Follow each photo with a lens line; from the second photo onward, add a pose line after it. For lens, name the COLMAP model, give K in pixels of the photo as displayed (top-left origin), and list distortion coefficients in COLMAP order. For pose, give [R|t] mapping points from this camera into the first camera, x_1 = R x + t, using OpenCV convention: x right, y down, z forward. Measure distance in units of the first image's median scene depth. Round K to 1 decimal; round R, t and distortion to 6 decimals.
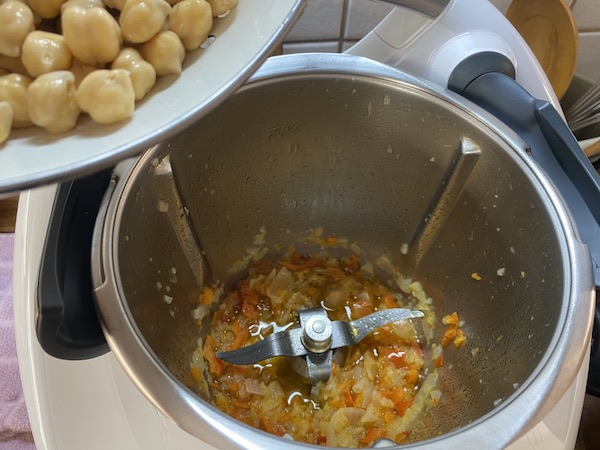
lens RADIAL K [[459.3, 0, 301.2], [0, 459.3, 226.9], [0, 0, 1]] dist [0.003030, 0.003366]
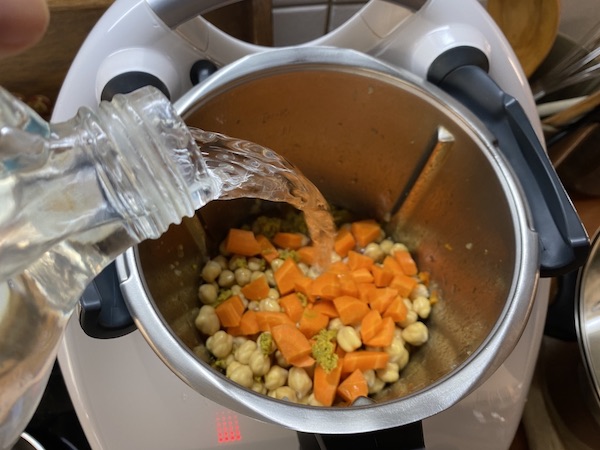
lens RADIAL K [[459.3, 0, 299.0], [0, 459.3, 223.2], [0, 0, 1]] dist [0.003030, 0.003366]
pose [[0.999794, -0.015967, 0.012537, -0.001645], [0.014124, 0.990691, 0.135393, -0.119401], [-0.014582, -0.135188, 0.990713, -0.119371]]
